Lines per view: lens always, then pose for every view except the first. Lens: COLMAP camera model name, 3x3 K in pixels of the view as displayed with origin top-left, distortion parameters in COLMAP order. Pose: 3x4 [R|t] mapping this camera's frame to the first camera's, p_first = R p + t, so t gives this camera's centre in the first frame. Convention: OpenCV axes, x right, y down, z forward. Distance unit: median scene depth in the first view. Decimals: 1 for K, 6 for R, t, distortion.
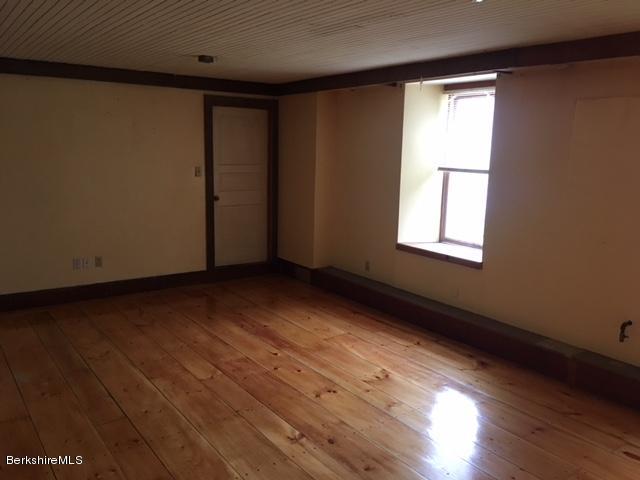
lens RADIAL K [[541.3, 0, 320.0], [0, 541.3, 240.0], [0, 0, 1]] dist [0.058922, -0.096391]
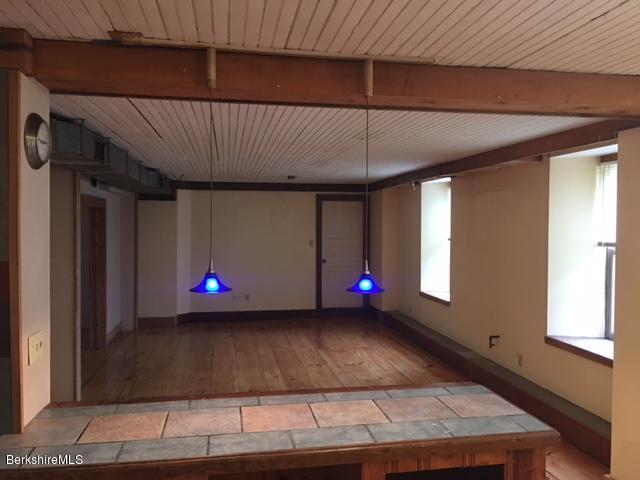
lens RADIAL K [[541.3, 0, 320.0], [0, 541.3, 240.0], [0, 0, 1]] dist [0.058922, -0.096391]
pose [[0.901391, -0.008725, -0.432918, 0.584360], [-0.054944, 0.989411, -0.134342, 0.087874], [0.429505, 0.144881, 0.891367, -0.448896]]
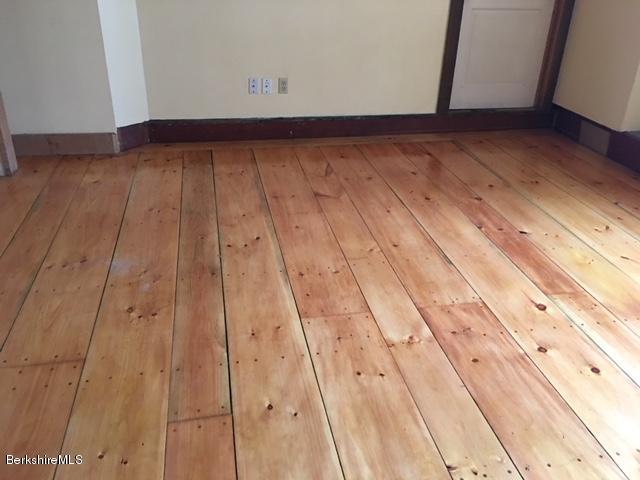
lens RADIAL K [[541.3, 0, 320.0], [0, 541.3, 240.0], [0, 0, 1]] dist [0.058922, -0.096391]
pose [[0.909386, 0.194173, -0.367850, -0.084954], [-0.074811, 0.946285, 0.314559, 0.005097], [0.409170, -0.258536, 0.875065, 0.432030]]
